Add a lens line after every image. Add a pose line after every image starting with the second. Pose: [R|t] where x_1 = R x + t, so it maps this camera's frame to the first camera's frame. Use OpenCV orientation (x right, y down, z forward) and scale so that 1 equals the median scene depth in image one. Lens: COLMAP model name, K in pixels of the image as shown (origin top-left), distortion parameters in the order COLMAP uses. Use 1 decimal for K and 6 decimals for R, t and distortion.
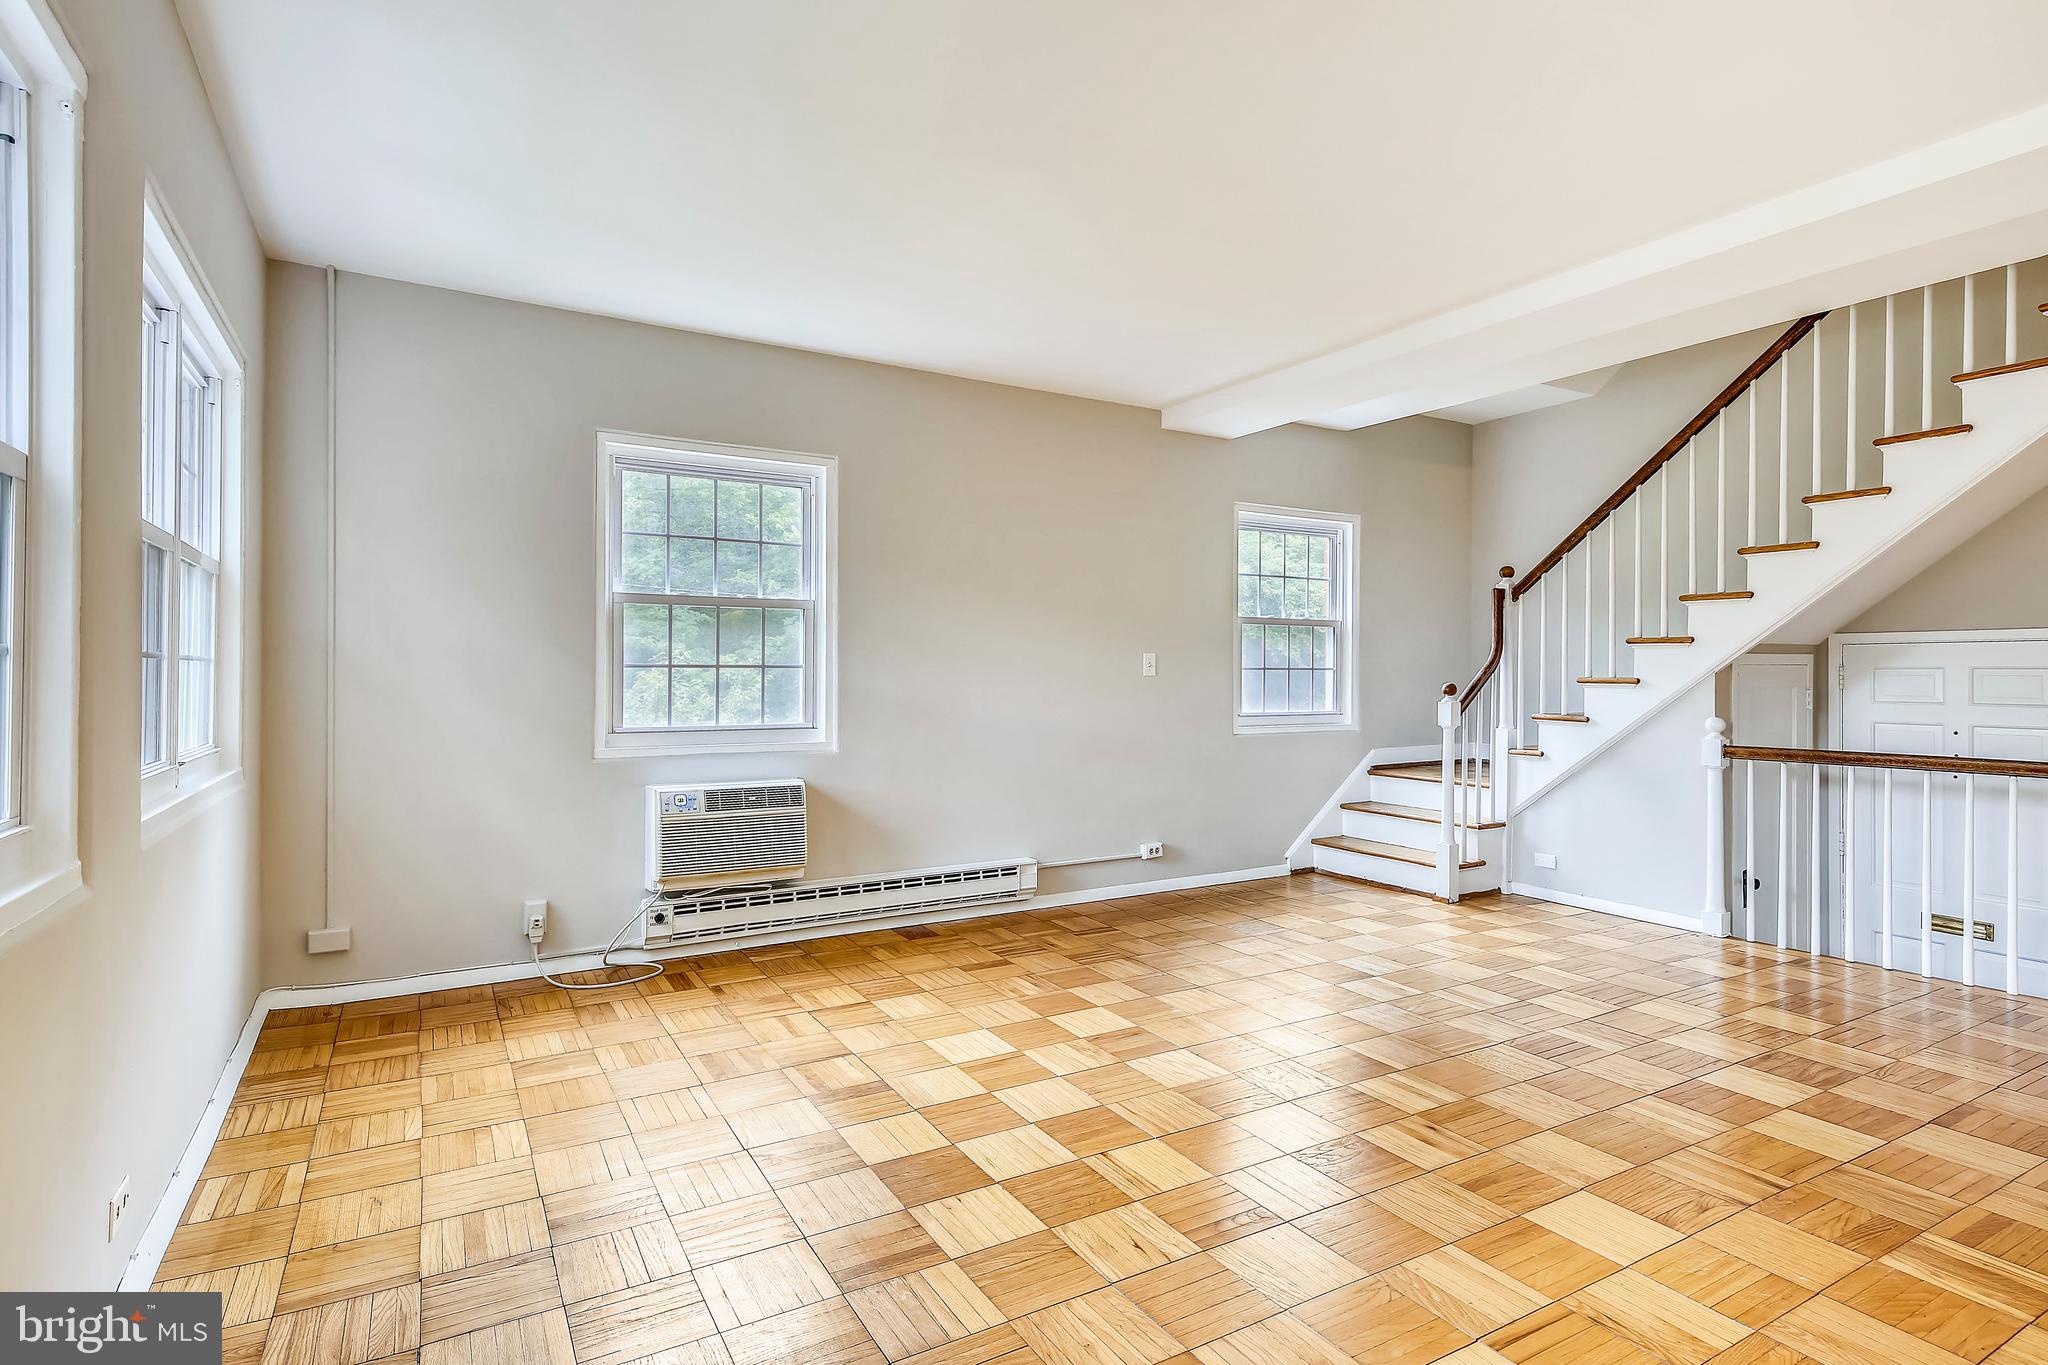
lens RADIAL K [[1023.0, 0, 1022.1], [0, 1023.0, 671.1], [0, 0, 1]] dist [0.017908, -0.000844]
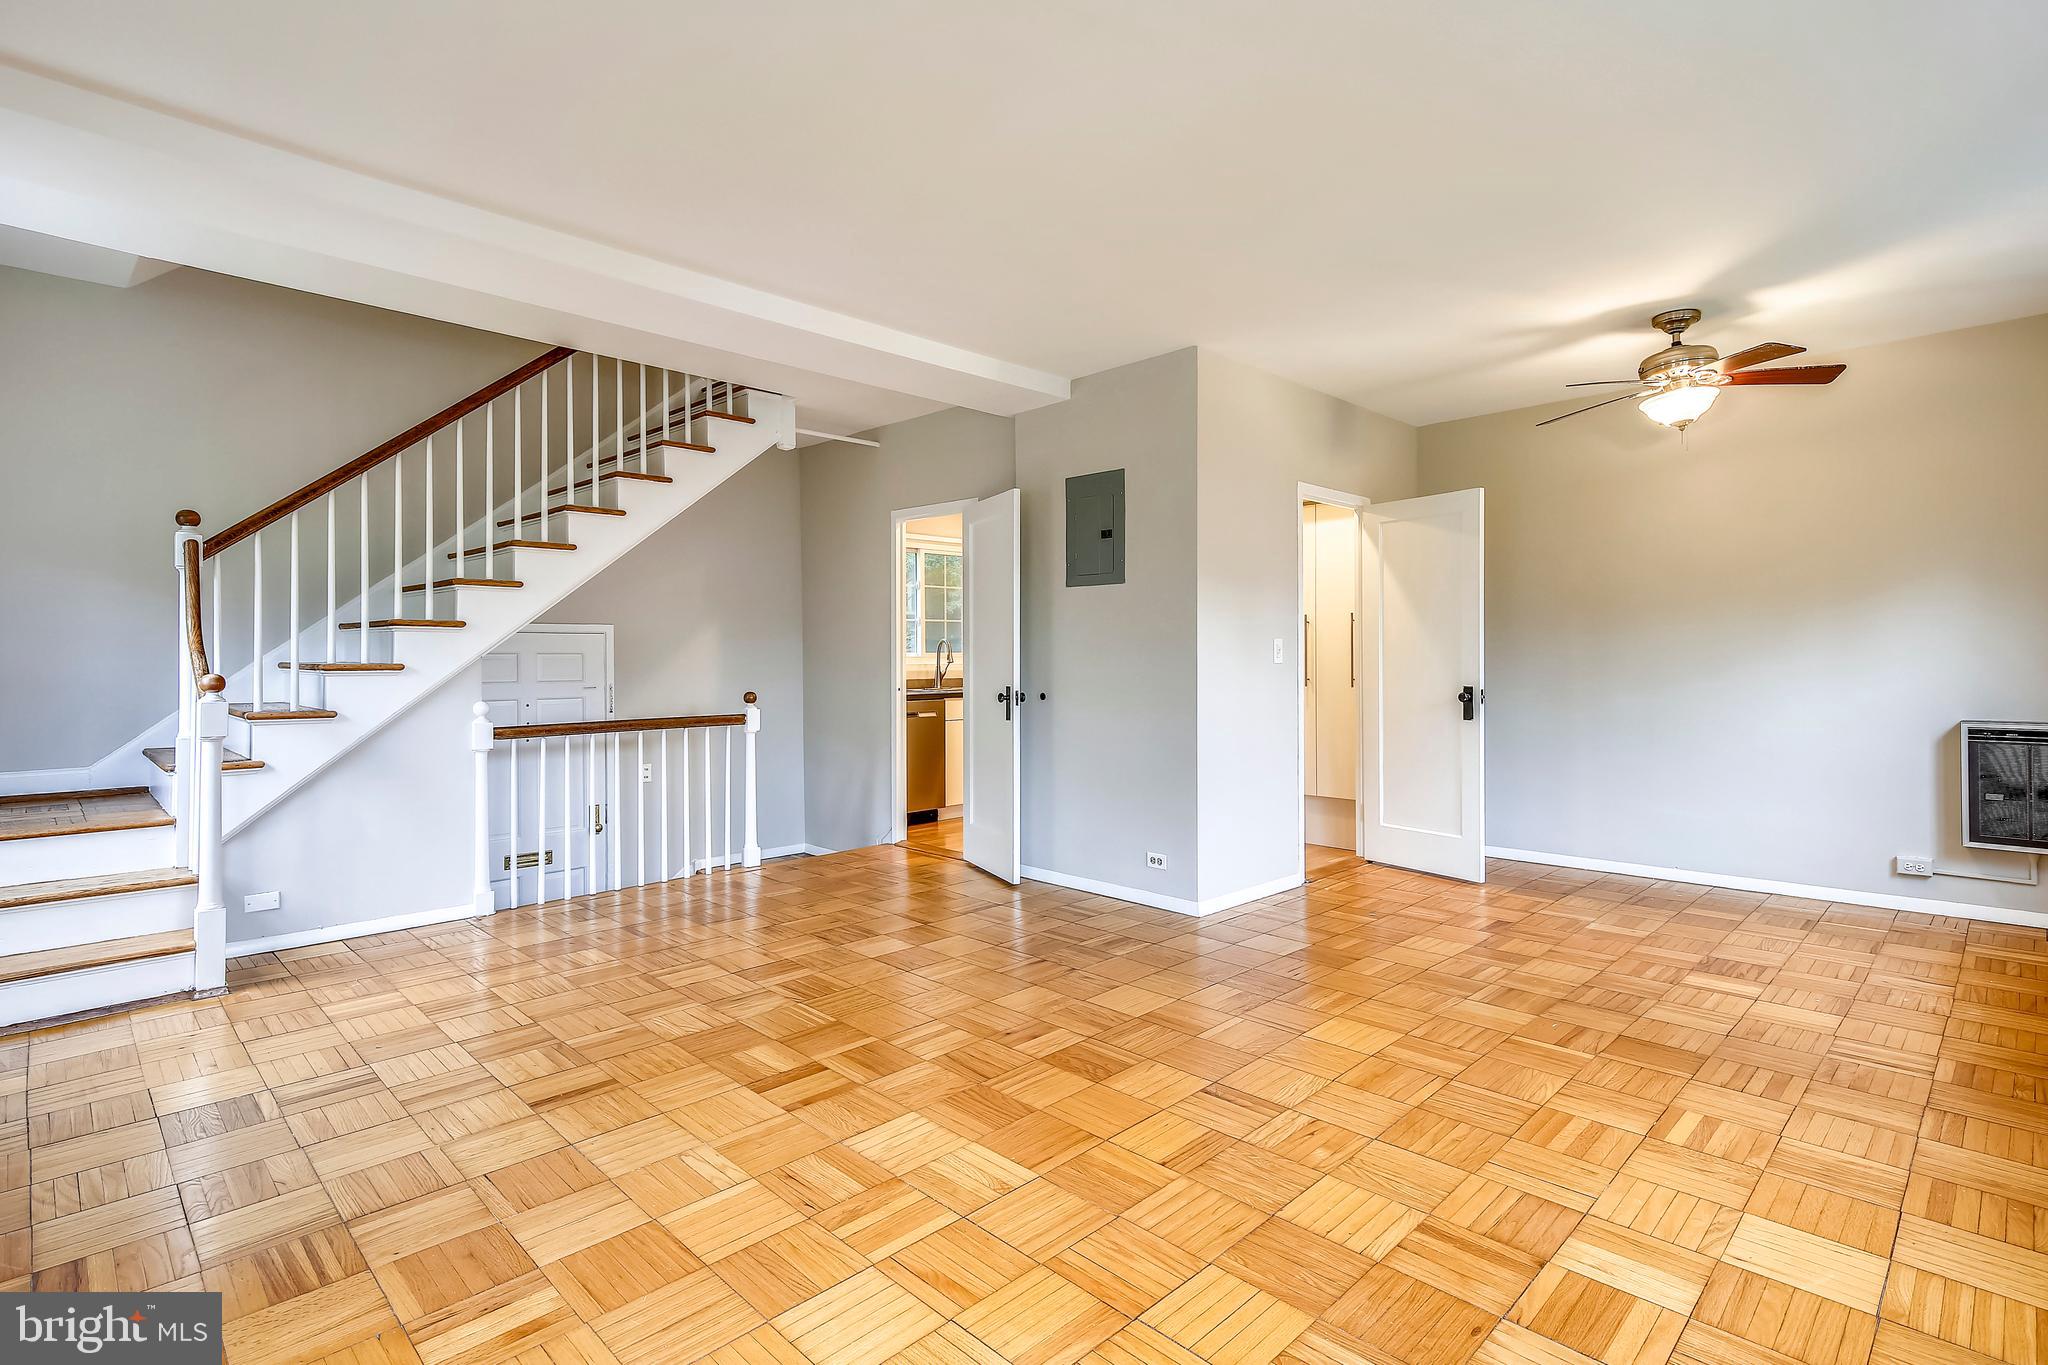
lens RADIAL K [[994.6, 0, 1023.7], [0, 994.6, 664.9], [0, 0, 1]] dist [0.017458, -0.000643]
pose [[-0.244167, -0.008993, 0.969691, -0.426012], [0.005232, 0.999930, 0.010591, 0.001058], [-0.969719, 0.007659, -0.244103, 0.738335]]
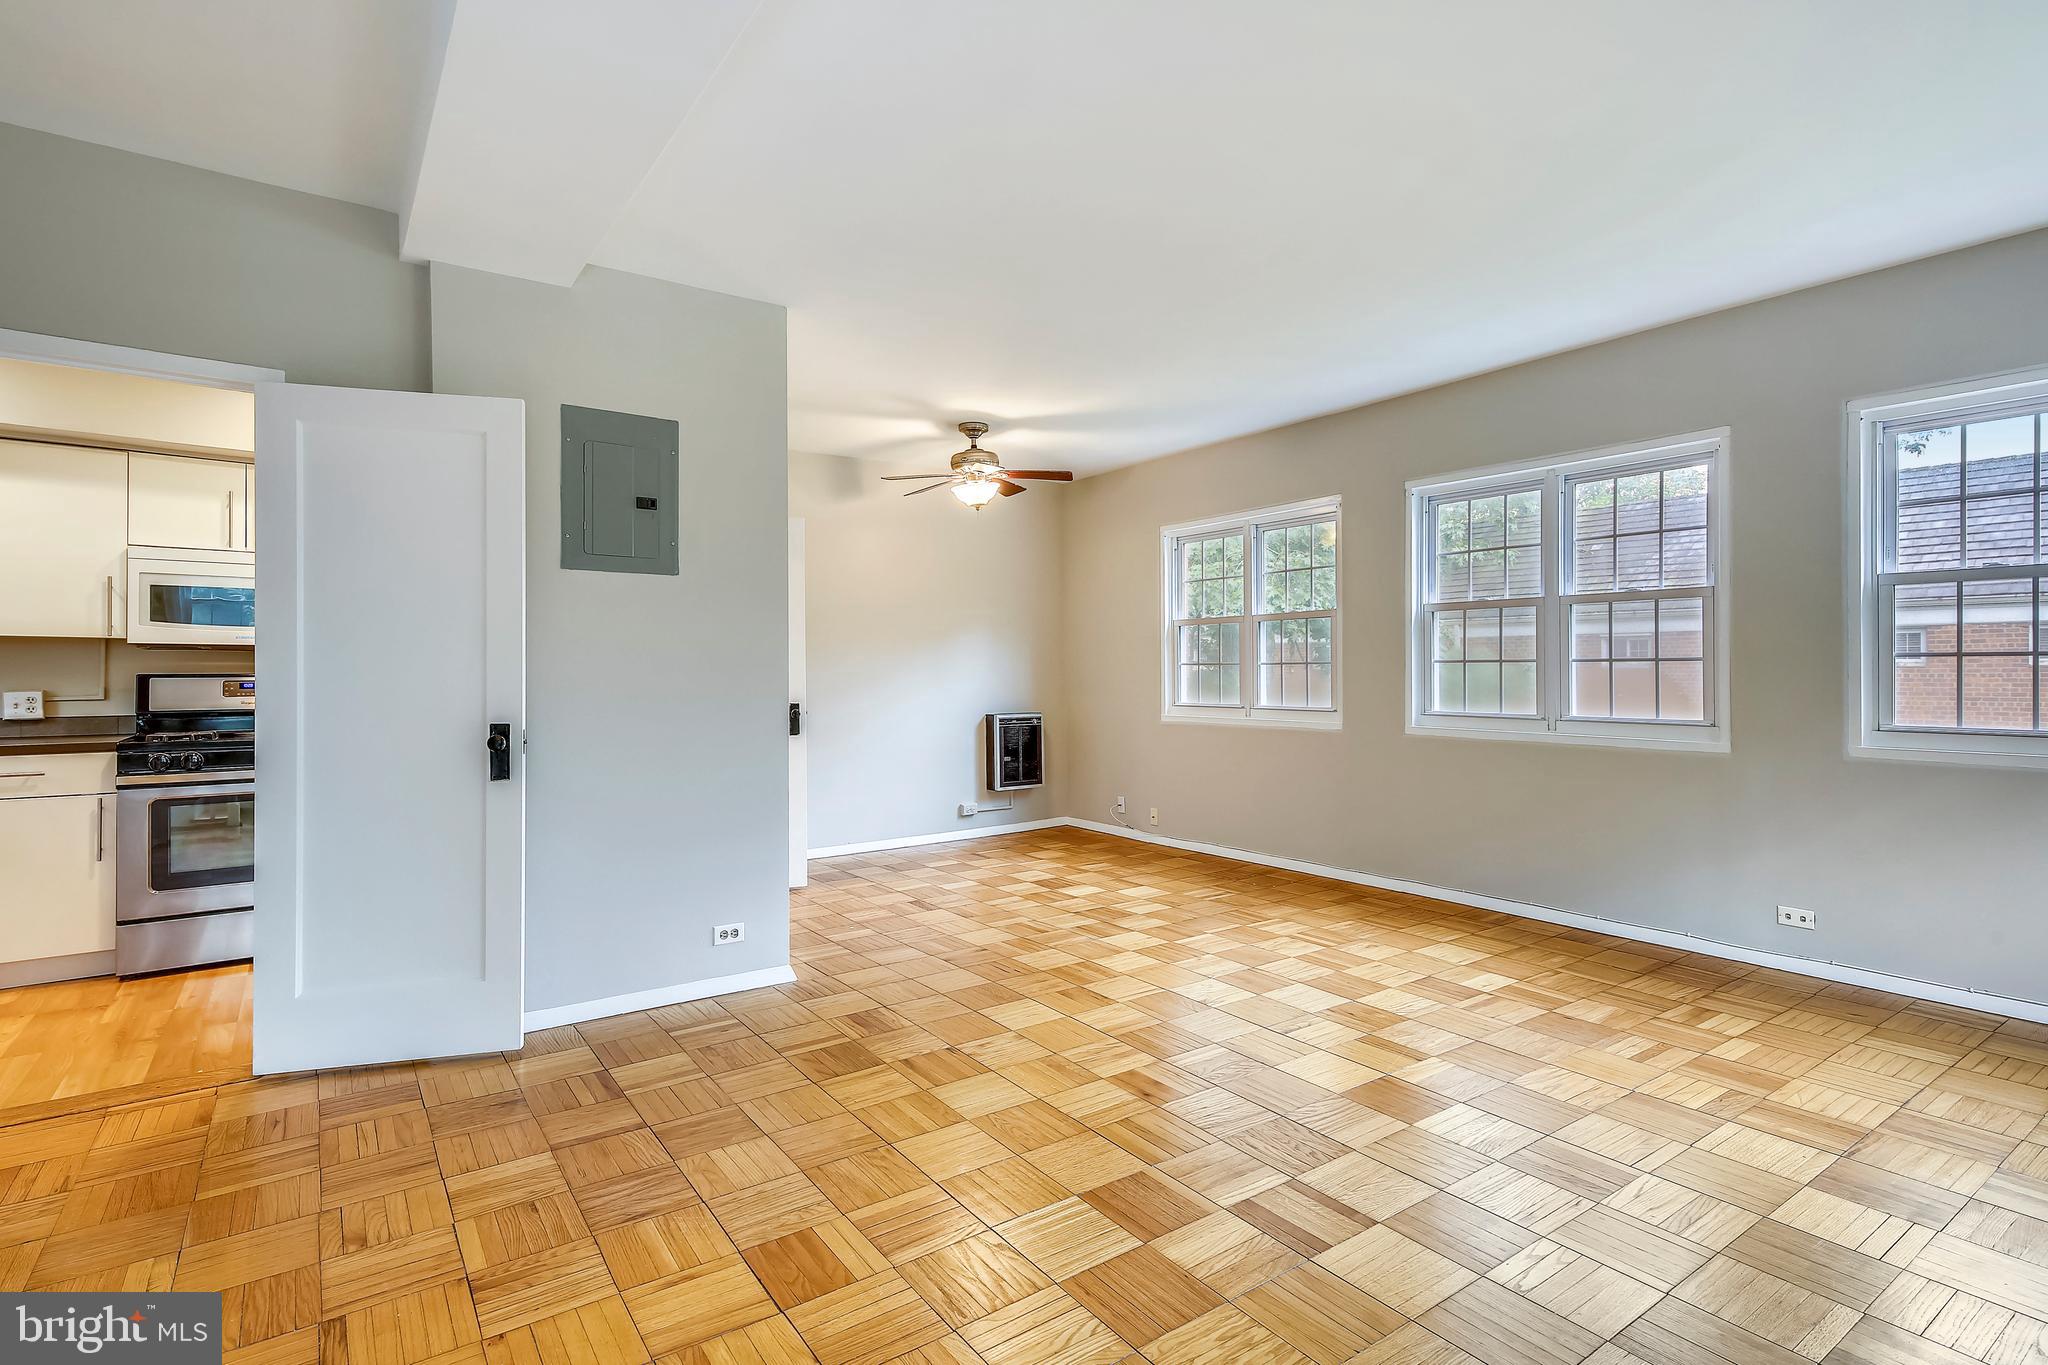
lens RADIAL K [[1003.8, 0, 1023.1], [0, 1003.8, 669.9], [0, 0, 1]] dist [0.011696, -0.000036]
pose [[-0.996306, 0.002049, -0.085851, 0.363322], [0.002214, 0.999996, -0.001832, 0.002750], [0.085847, -0.002015, -0.996306, 1.189165]]
